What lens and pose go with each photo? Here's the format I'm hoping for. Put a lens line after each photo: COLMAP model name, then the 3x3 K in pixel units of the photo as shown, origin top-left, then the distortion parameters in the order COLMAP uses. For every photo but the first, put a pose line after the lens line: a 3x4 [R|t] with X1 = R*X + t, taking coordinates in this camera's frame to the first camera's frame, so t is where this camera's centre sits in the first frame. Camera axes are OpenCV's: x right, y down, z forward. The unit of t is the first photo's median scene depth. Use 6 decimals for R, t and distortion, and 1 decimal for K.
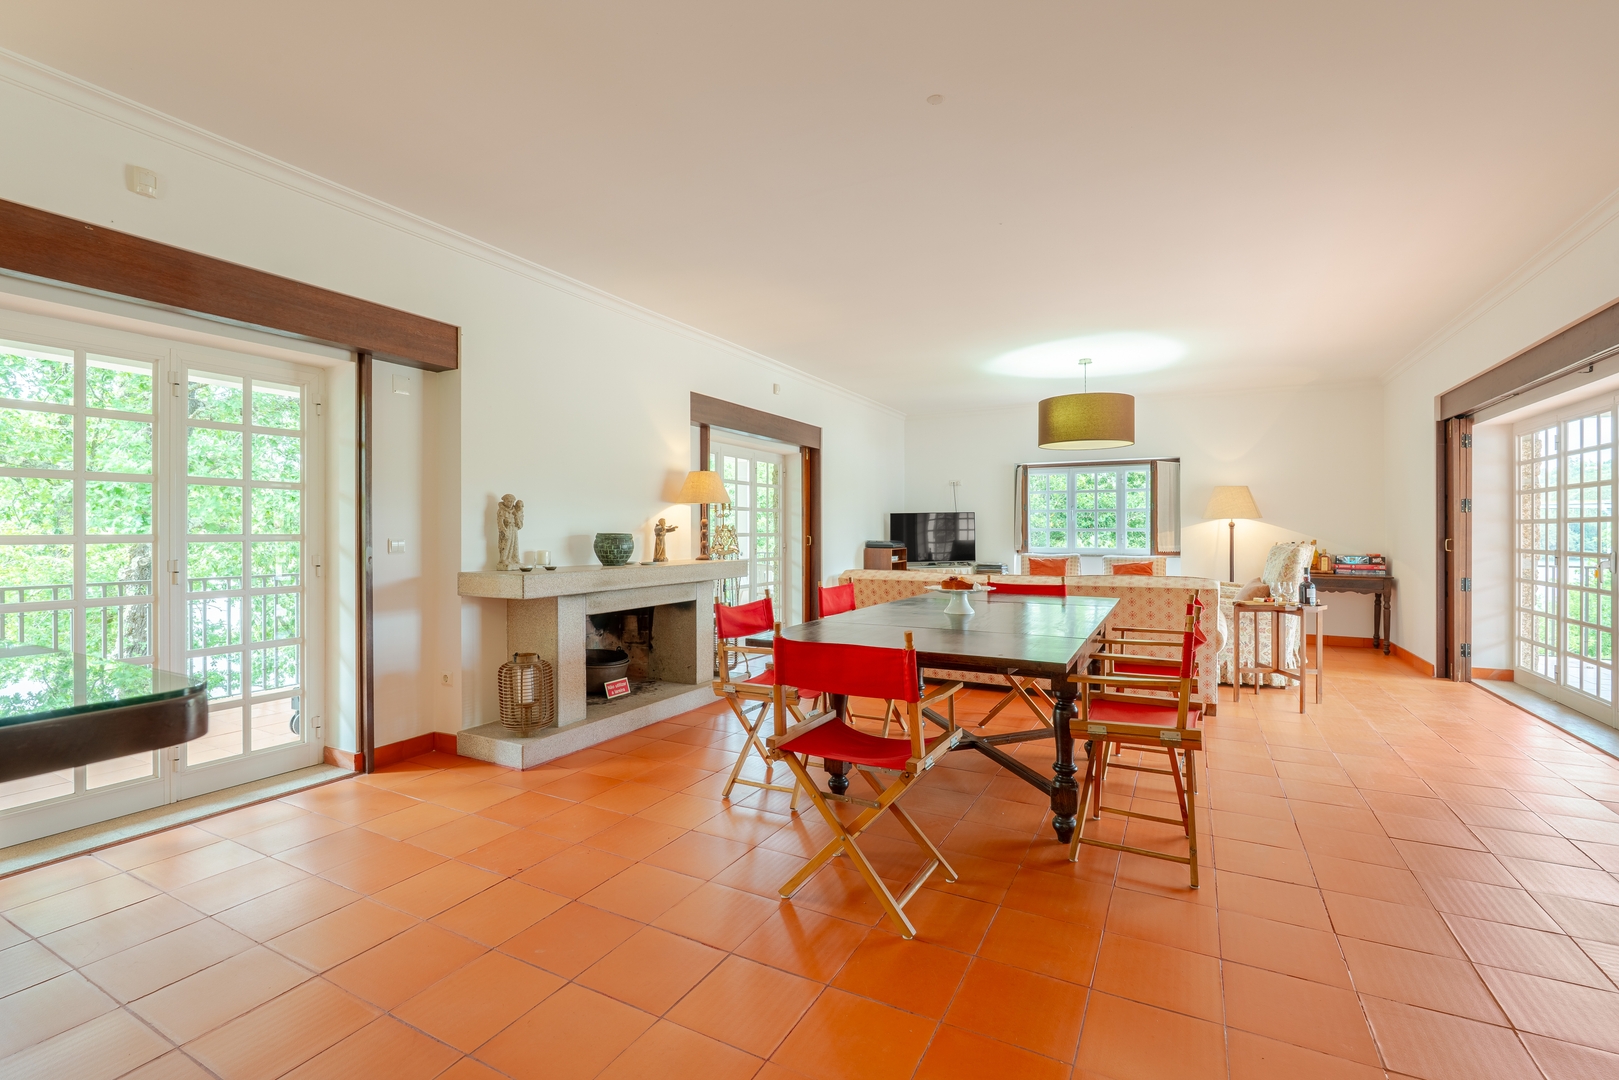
lens RADIAL K [[719.3, 0, 806.6], [0, 719.3, 533.0], [0, 0, 1]] dist [-0.001048, 0.000355]
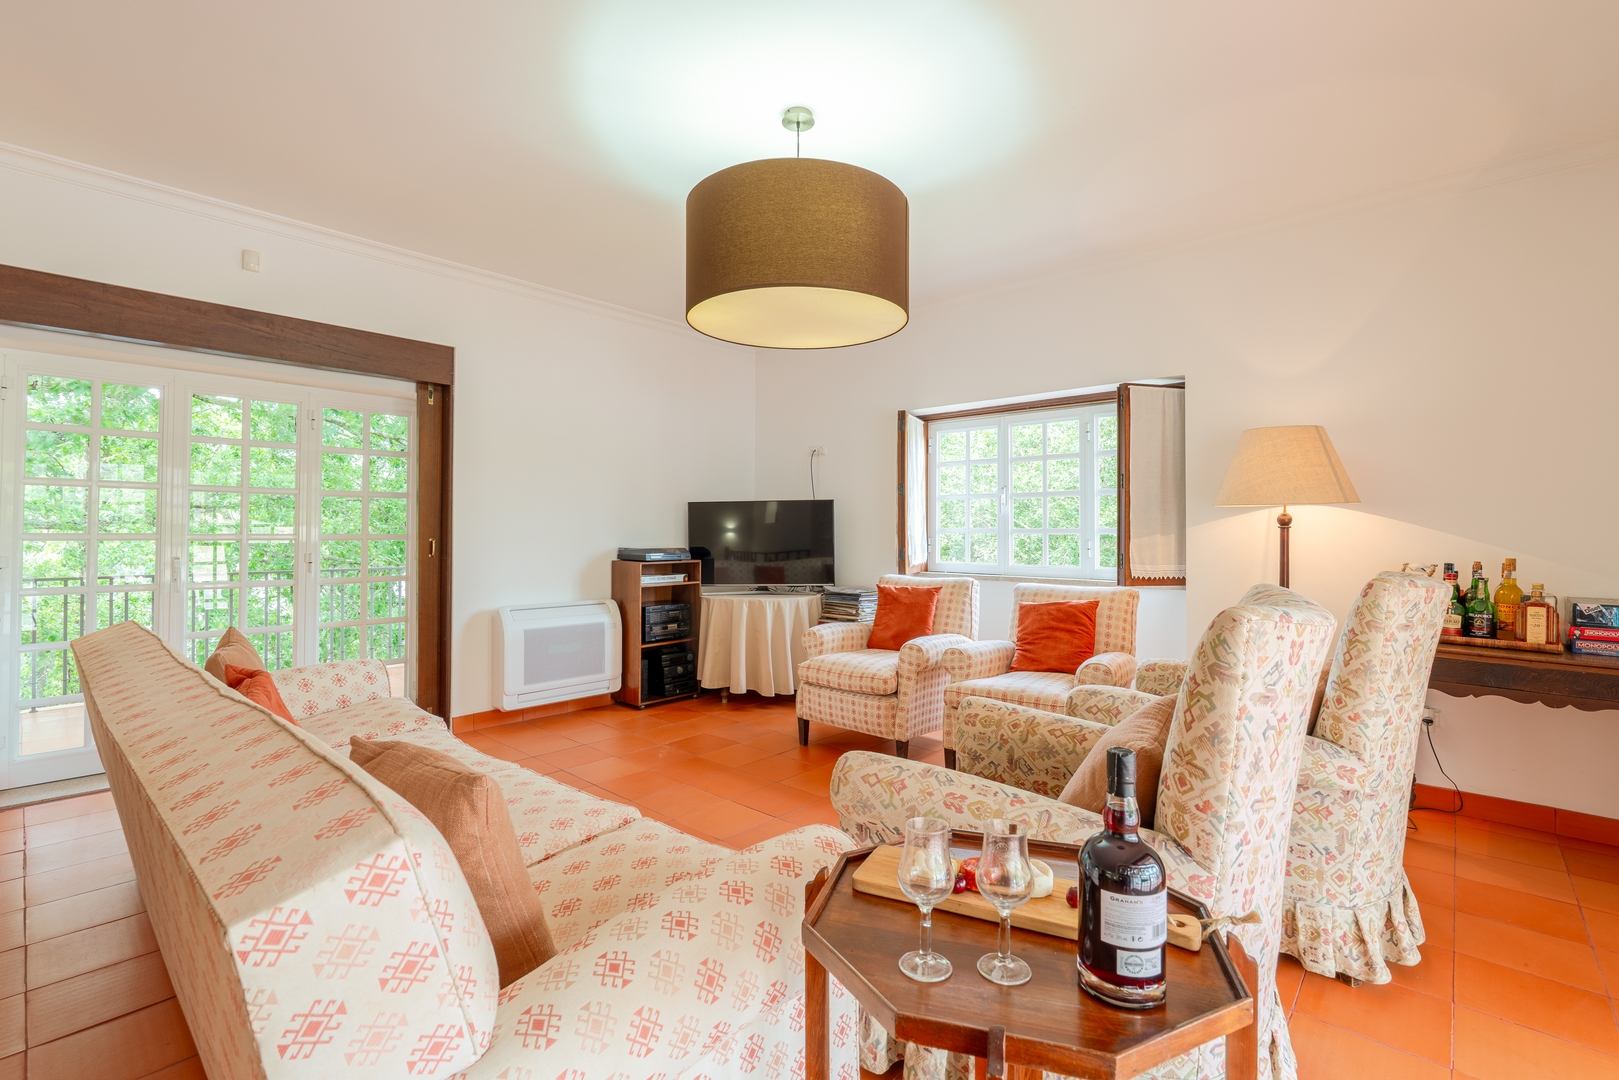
lens RADIAL K [[719.3, 0, 806.6], [0, 719.3, 533.0], [0, 0, 1]] dist [-0.001048, 0.000355]
pose [[0.968444, 0.004967, -0.249180, 0.624290], [-0.005195, 0.999986, -0.000259, -0.003321], [0.249175, 0.001545, 0.968457, 0.763798]]
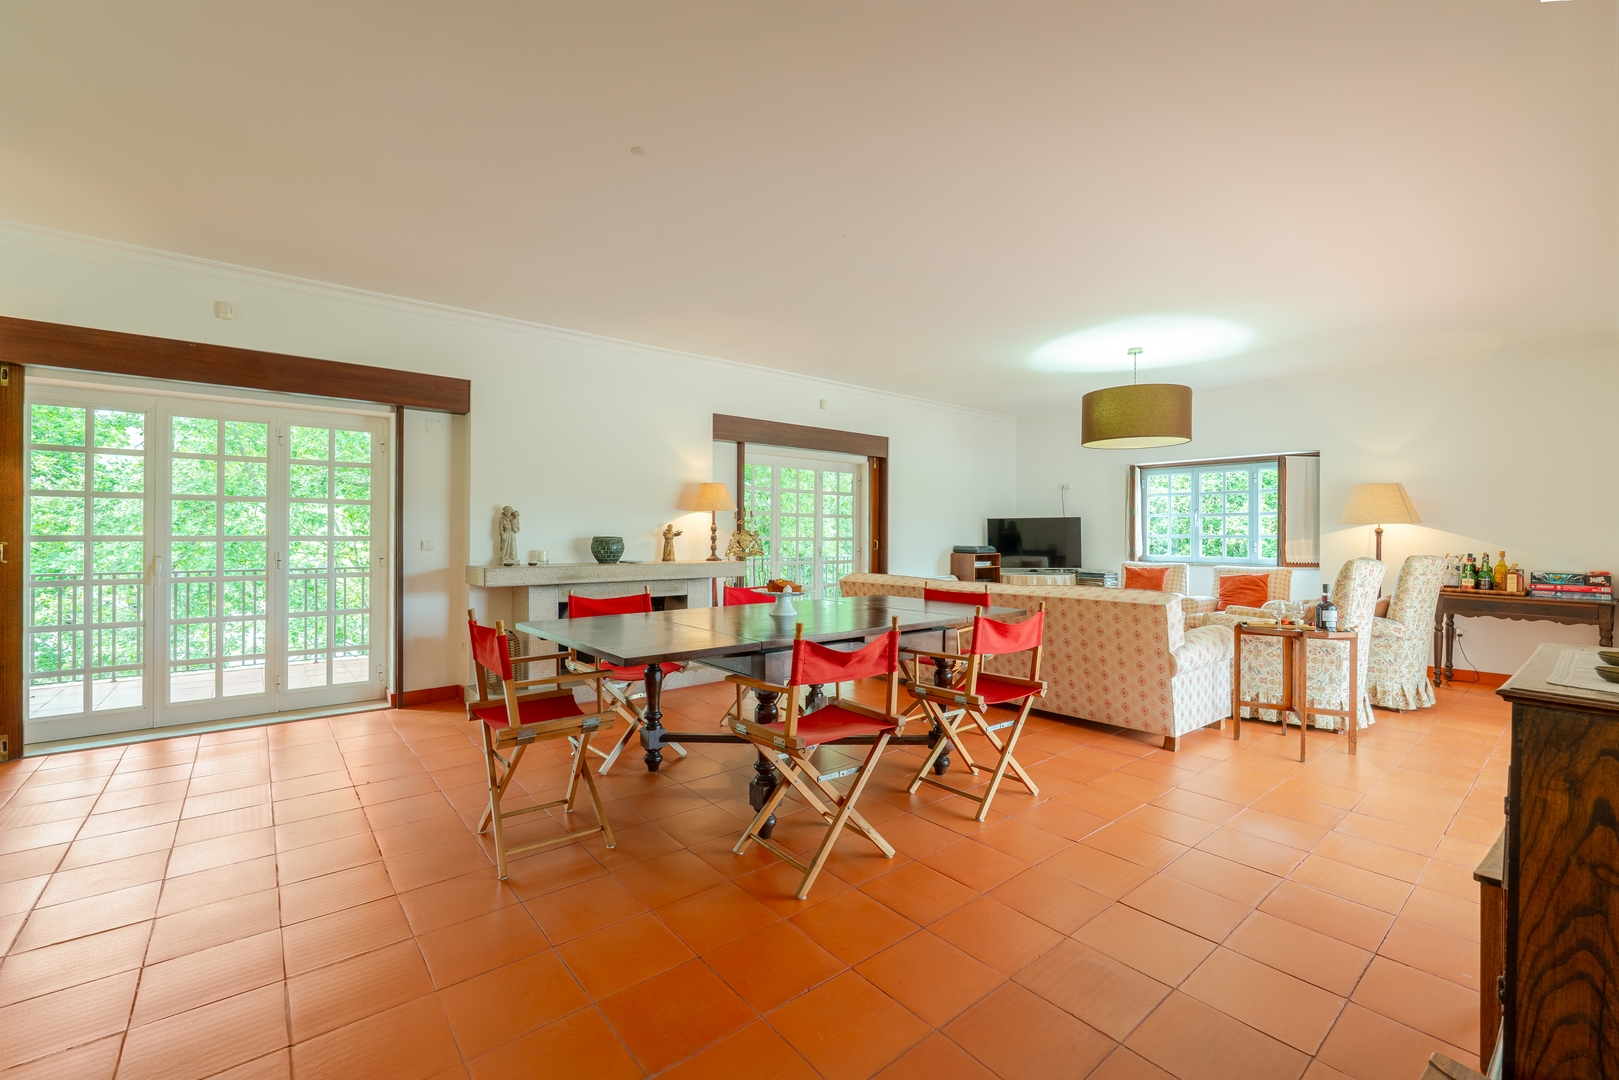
lens RADIAL K [[673.4, 0, 803.9], [0, 673.4, 538.6], [0, 0, 1]] dist [-0.002075, 0.000096]
pose [[0.923502, 0.007732, -0.383515, 0.414749], [-0.006522, 0.999969, 0.004456, -0.003216], [0.383538, -0.001614, 0.923524, 0.066611]]
